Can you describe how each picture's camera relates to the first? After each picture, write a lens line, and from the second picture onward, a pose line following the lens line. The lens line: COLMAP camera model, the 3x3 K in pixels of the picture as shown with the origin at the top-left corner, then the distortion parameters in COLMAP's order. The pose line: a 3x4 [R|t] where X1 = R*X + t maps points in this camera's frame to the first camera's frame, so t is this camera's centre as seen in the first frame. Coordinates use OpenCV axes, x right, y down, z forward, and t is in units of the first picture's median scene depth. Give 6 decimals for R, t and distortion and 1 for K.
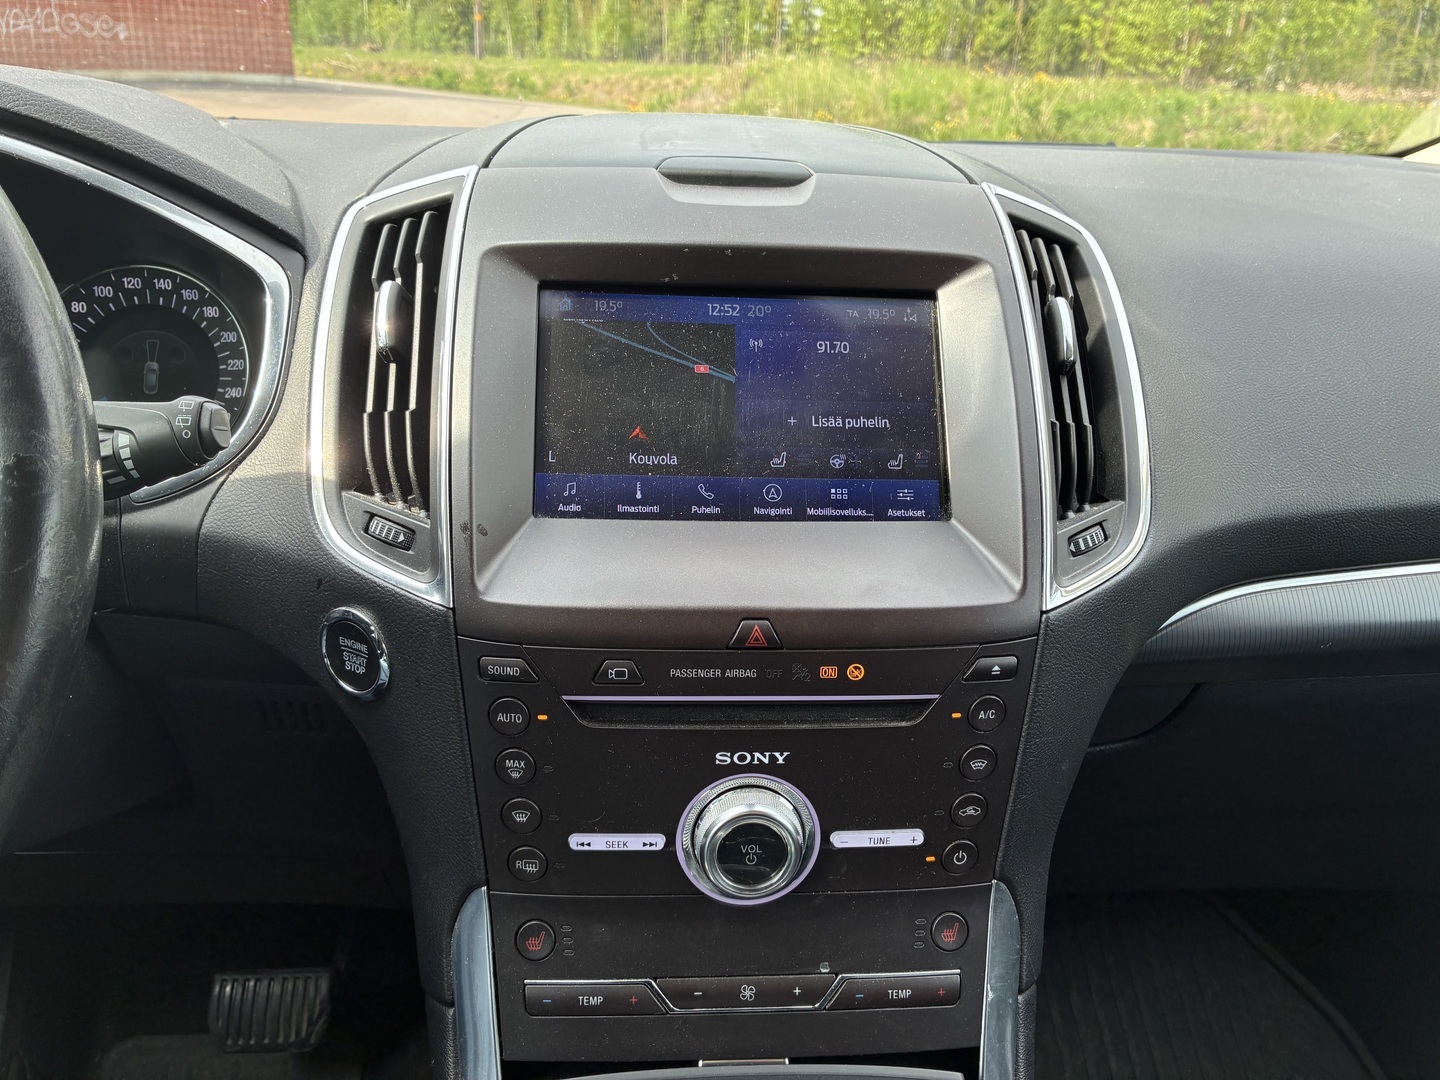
lens RADIAL K [[1079.1, 0, 735.5], [0, 1079.1, 545.6], [0, 0, 1]] dist [0.107050, -0.142543]
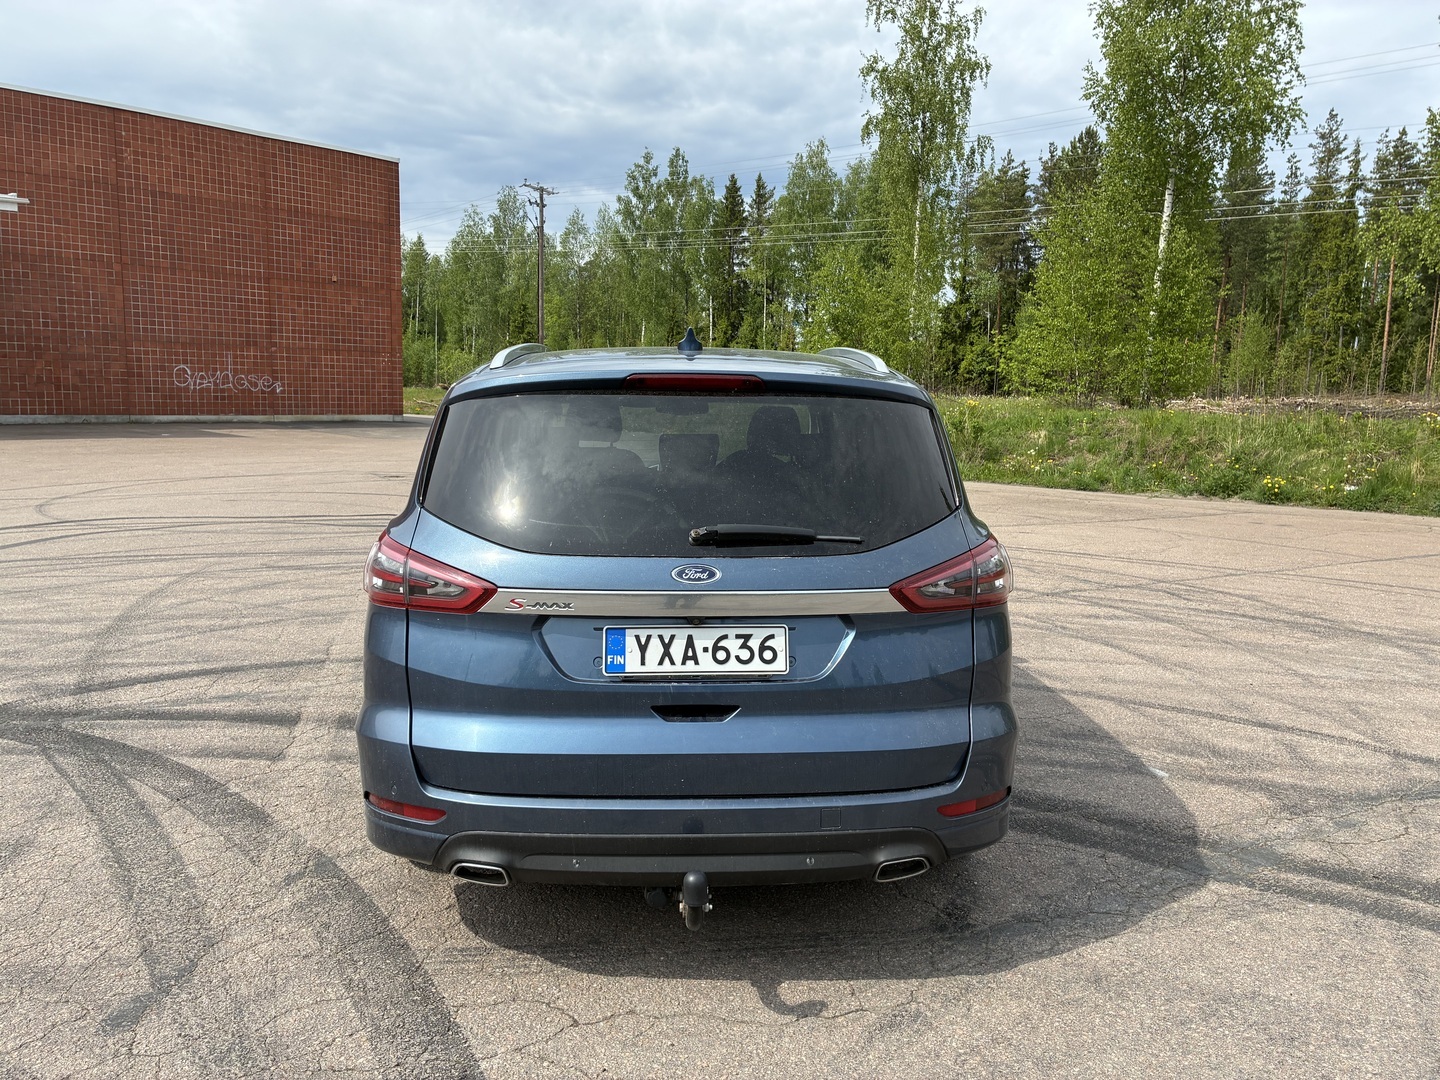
lens RADIAL K [[1099.4, 0, 724.3], [0, 1099.4, 540.4], [0, 0, 1]] dist [0.058702, -0.068661]
pose [[0.999063, -0.026151, -0.034490, 0.019698], [0.015896, 0.962842, -0.269596, 0.105316], [0.040259, 0.268796, 0.962356, -0.293632]]
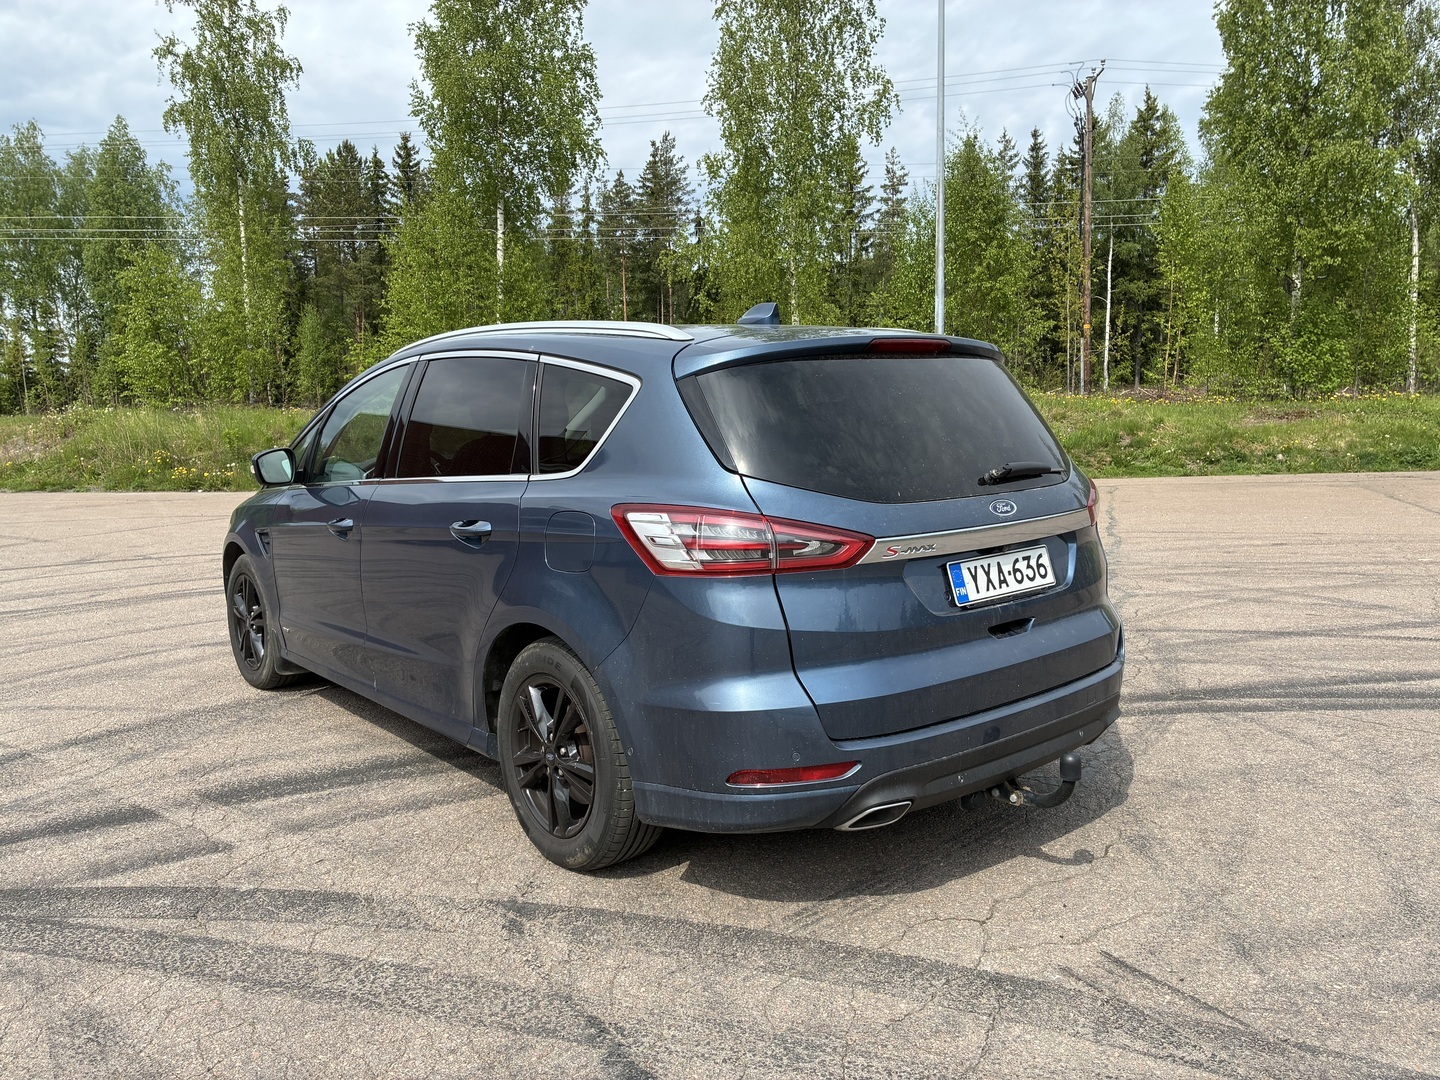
lens RADIAL K [[1105.6, 0, 715.2], [0, 1105.6, 534.9], [0, 0, 1]] dist [0.016537, 0.002606]
pose [[0.815591, -0.134162, 0.562860, -0.127329], [0.283912, 0.940390, -0.187242, 0.092724], [-0.504187, 0.312516, 0.805065, -0.263455]]
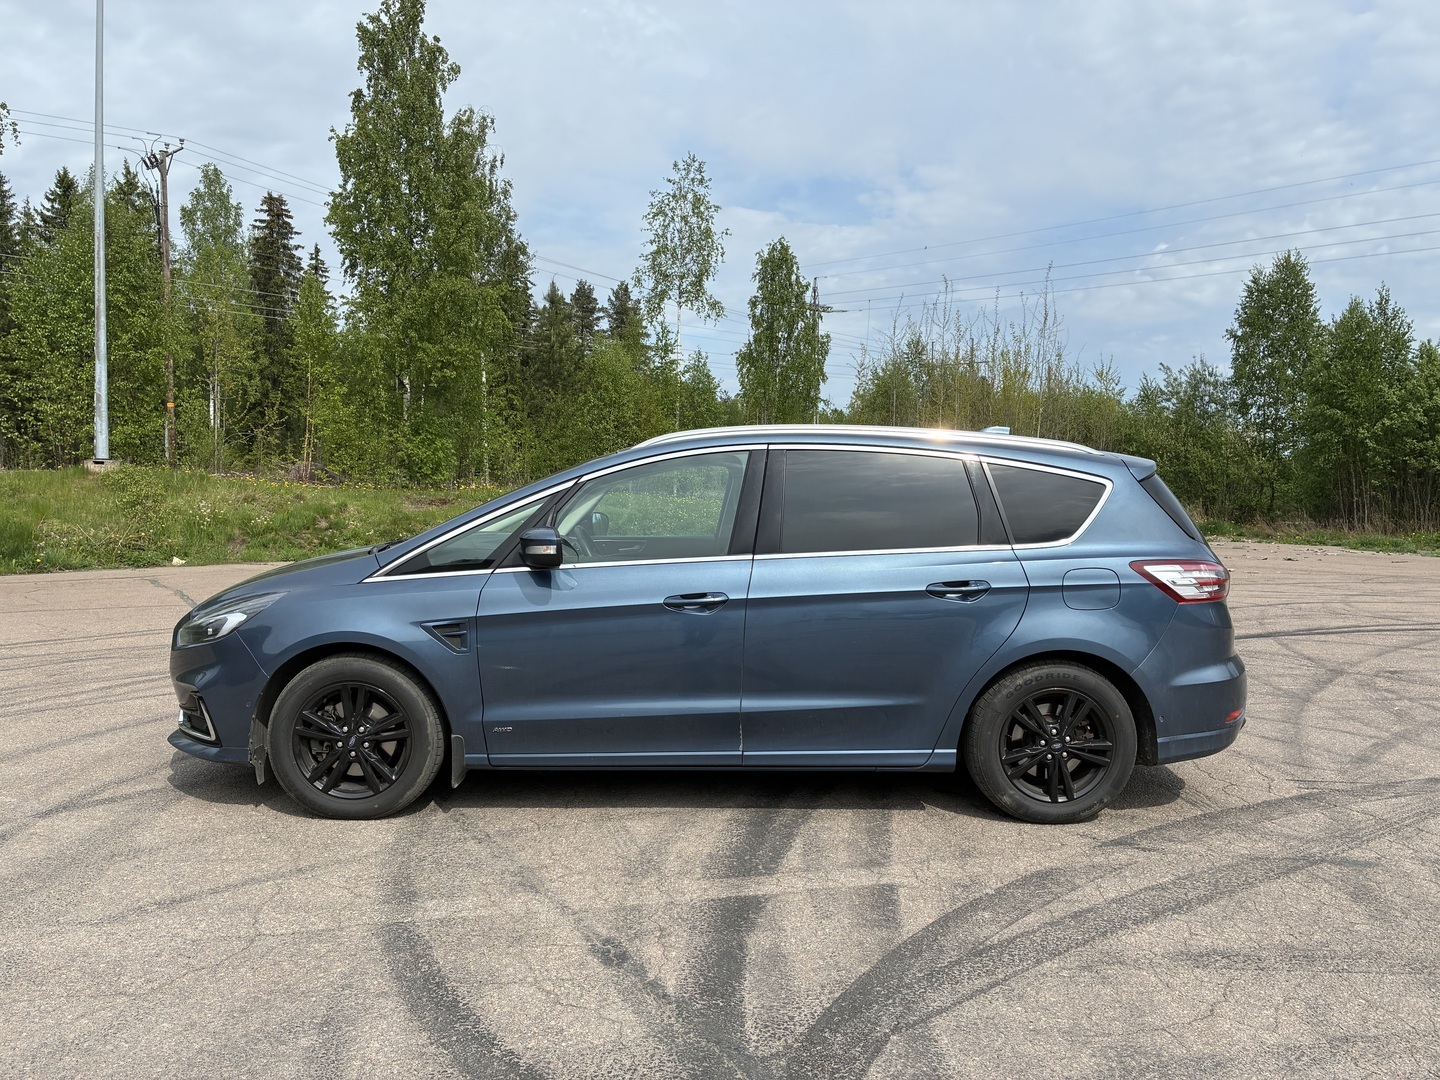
lens RADIAL K [[1099.4, 0, 724.3], [0, 1099.4, 540.4], [0, 0, 1]] dist [0.058702, -0.068661]
pose [[0.042251, -0.099893, 0.994101, -0.311275], [0.382576, 0.920771, 0.076265, -0.011258], [-0.922957, 0.377097, 0.077120, -0.049671]]
